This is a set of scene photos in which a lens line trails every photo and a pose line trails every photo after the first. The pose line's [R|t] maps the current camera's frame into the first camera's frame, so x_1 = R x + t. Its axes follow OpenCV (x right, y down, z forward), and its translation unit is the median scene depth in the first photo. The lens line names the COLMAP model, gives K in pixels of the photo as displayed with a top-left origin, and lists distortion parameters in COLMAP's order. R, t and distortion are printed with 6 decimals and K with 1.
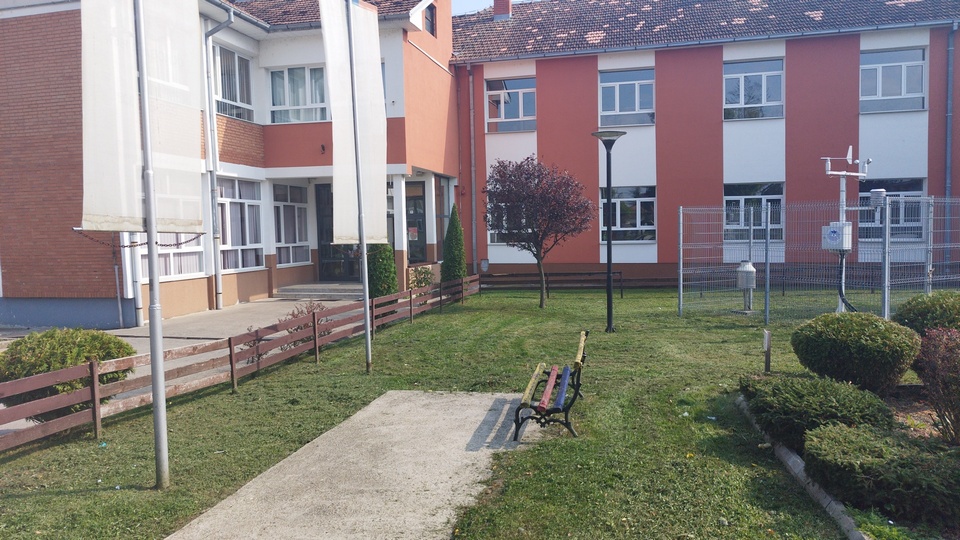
lens RADIAL K [[684.3, 0, 474.7], [0, 684.3, 272.4], [0, 0, 1]] dist [0.007833, -0.001616]
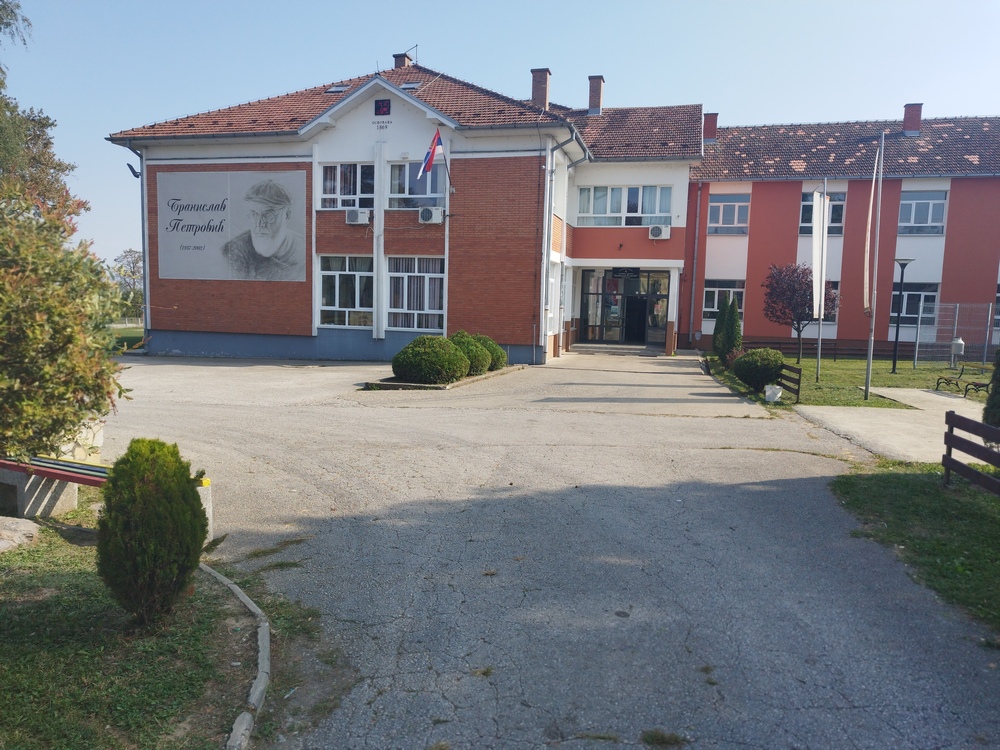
lens RADIAL K [[707.4, 0, 504.3], [0, 707.4, 366.2], [0, 0, 1]] dist [0.009538, -0.002747]
pose [[0.998991, 0.044796, -0.003303, -0.438341], [-0.044685, 0.998595, 0.028467, 0.031320], [0.004574, -0.028290, 0.999589, -0.443201]]
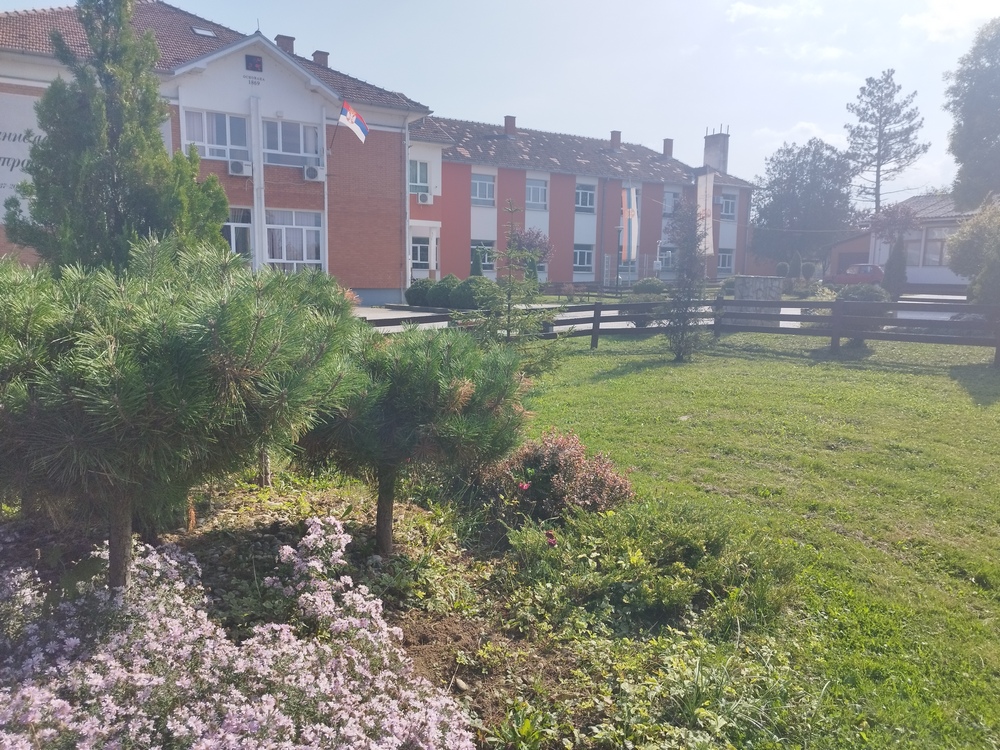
lens RADIAL K [[698.4, 0, 494.1], [0, 698.4, 371.6], [0, 0, 1]] dist [0.008508, 0.000433]
pose [[0.704961, -0.073532, 0.705424, -1.302380], [0.019044, 0.996215, 0.084813, 0.081836], [-0.708990, -0.046356, 0.703693, -0.420368]]
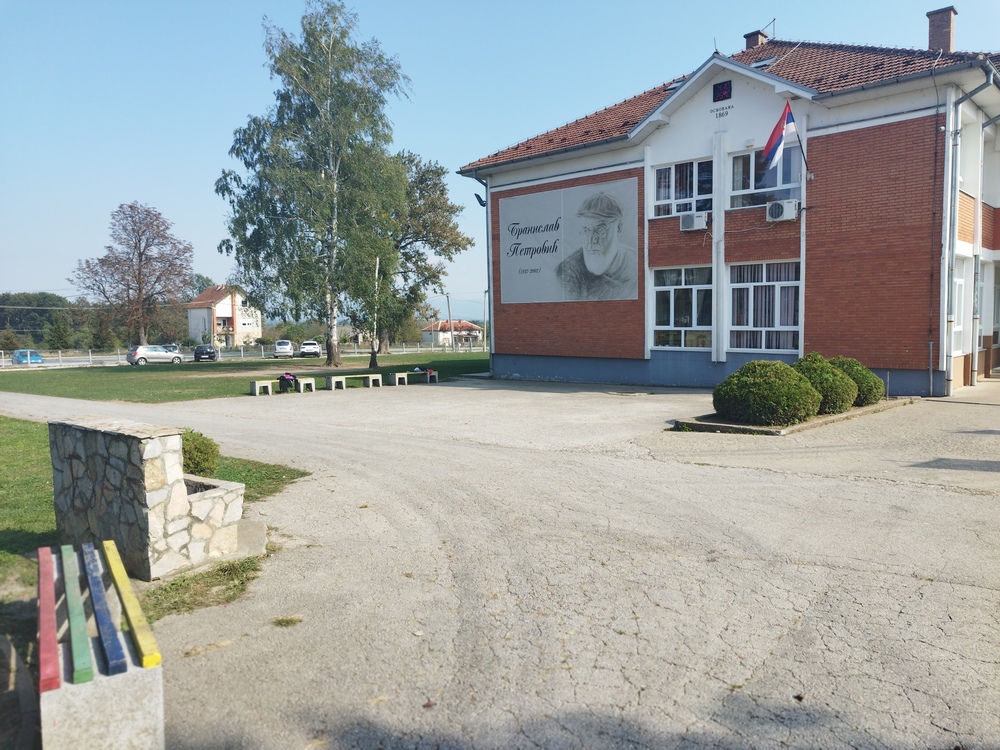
lens RADIAL K [[717.2, 0, 521.7], [0, 717.2, 355.2], [0, 0, 1]] dist [0.025137, -0.008565]
pose [[0.879032, 0.034035, -0.475547, -0.414086], [-0.035245, 0.999358, 0.006374, 0.021438], [0.475459, 0.011158, 0.879667, -0.279623]]
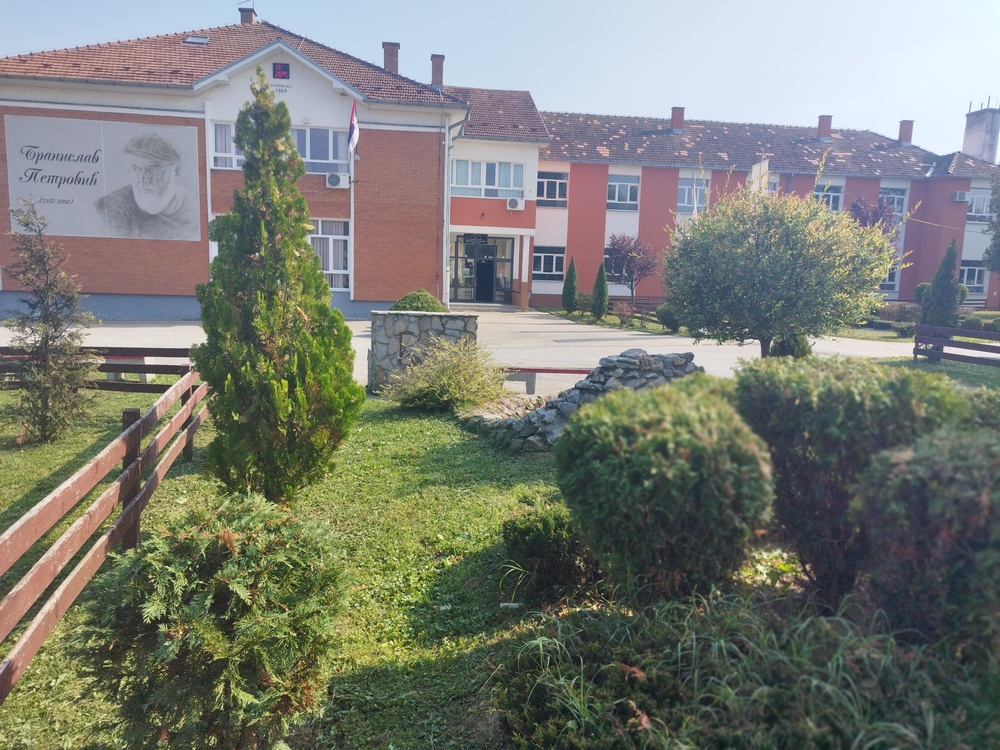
lens RADIAL K [[699.4, 0, 503.9], [0, 699.4, 375.5], [0, 0, 1]] dist [0.011337, 0.001543]
pose [[0.928849, -0.007342, 0.370386, -0.773261], [-0.024284, 0.996446, 0.080652, 0.057603], [-0.369662, -0.083908, 0.925370, -0.551248]]
